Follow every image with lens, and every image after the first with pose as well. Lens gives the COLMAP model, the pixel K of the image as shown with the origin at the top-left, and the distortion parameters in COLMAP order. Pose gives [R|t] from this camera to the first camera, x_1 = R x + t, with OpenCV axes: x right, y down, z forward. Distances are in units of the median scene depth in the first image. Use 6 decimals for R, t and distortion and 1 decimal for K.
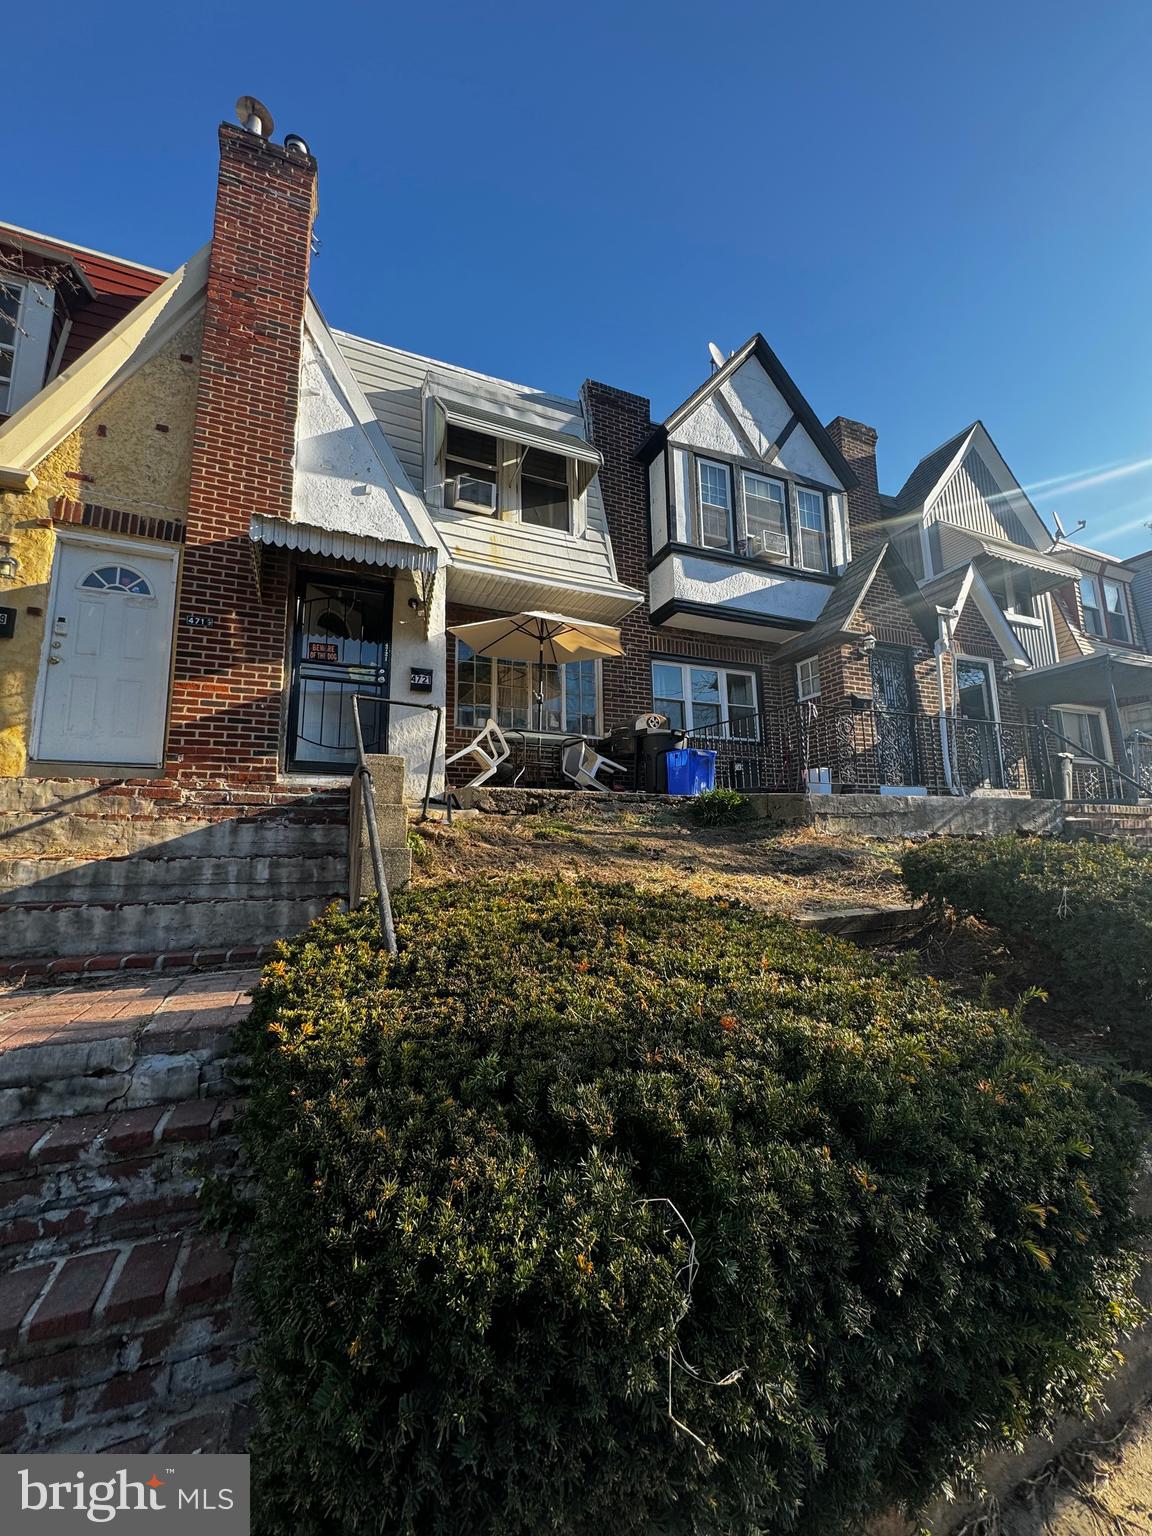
lens RADIAL K [[611.3, 0, 578.6], [0, 611.3, 768.5], [0, 0, 1]] dist [-0.002746, 0.000124]
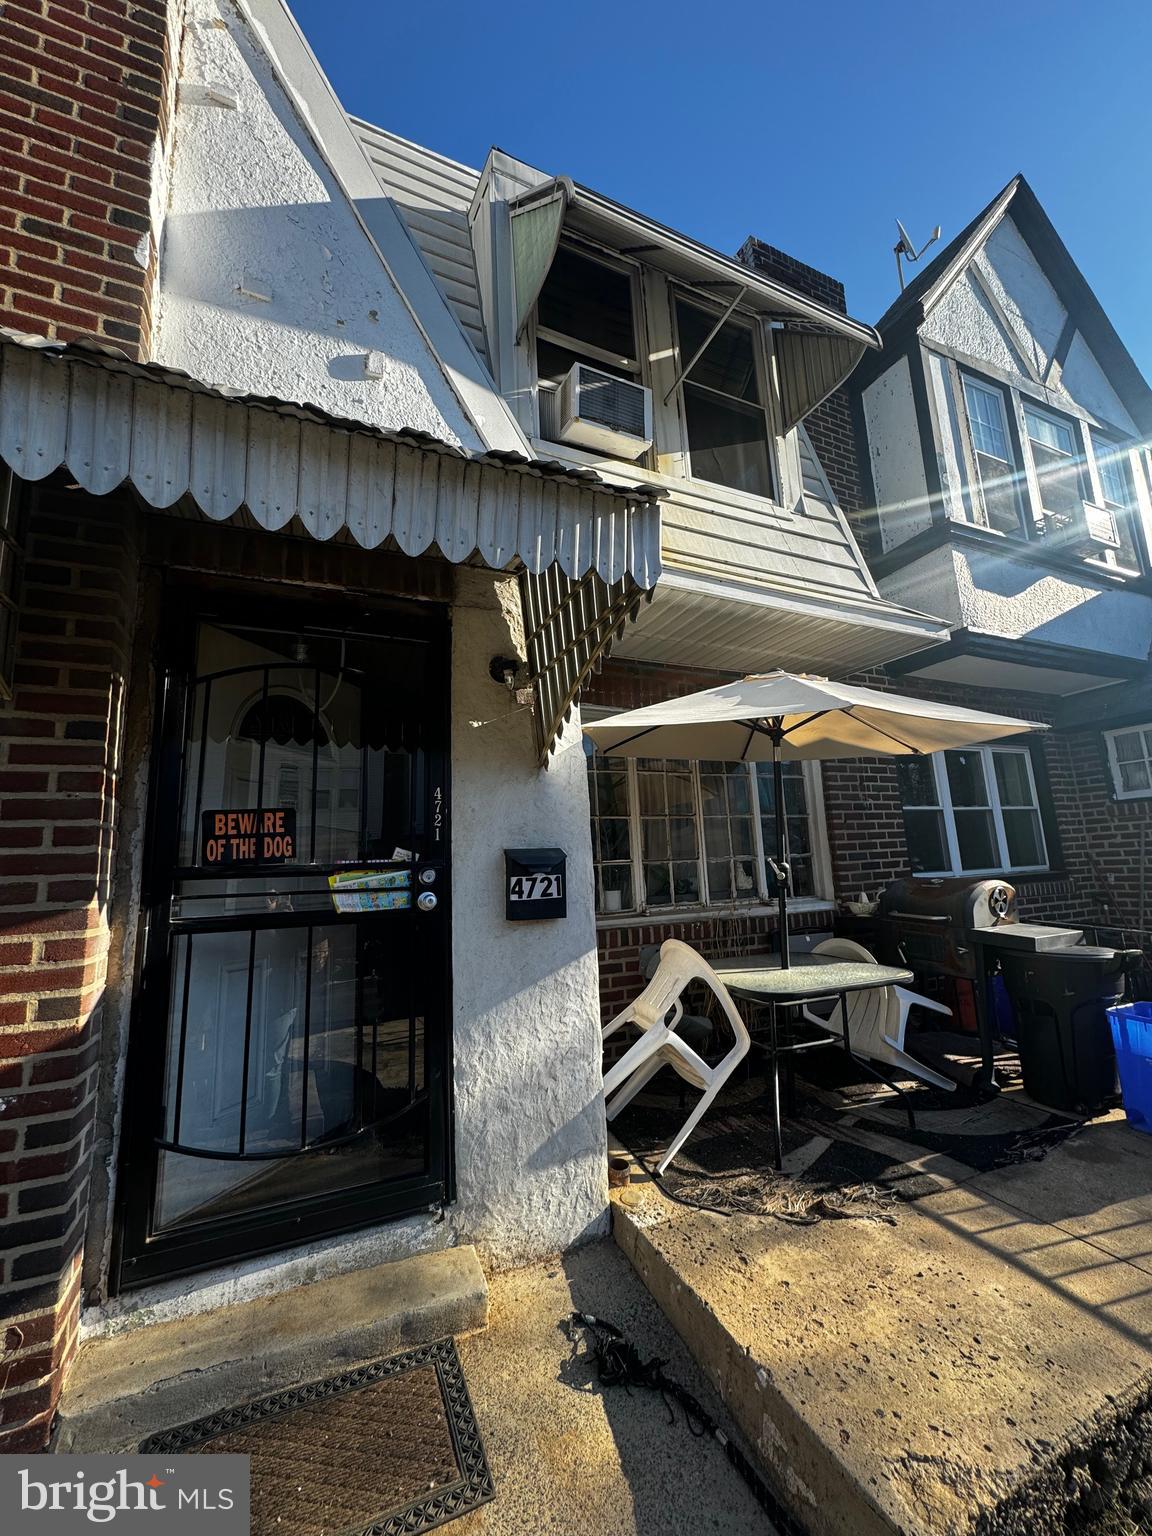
lens RADIAL K [[611.3, 0, 578.6], [0, 611.3, 768.5], [0, 0, 1]] dist [-0.002746, 0.000124]
pose [[0.999269, -0.025508, 0.028465, -0.237201], [0.026044, 0.999488, -0.018600, -0.202959], [-0.027976, 0.019328, 0.999422, 0.631490]]
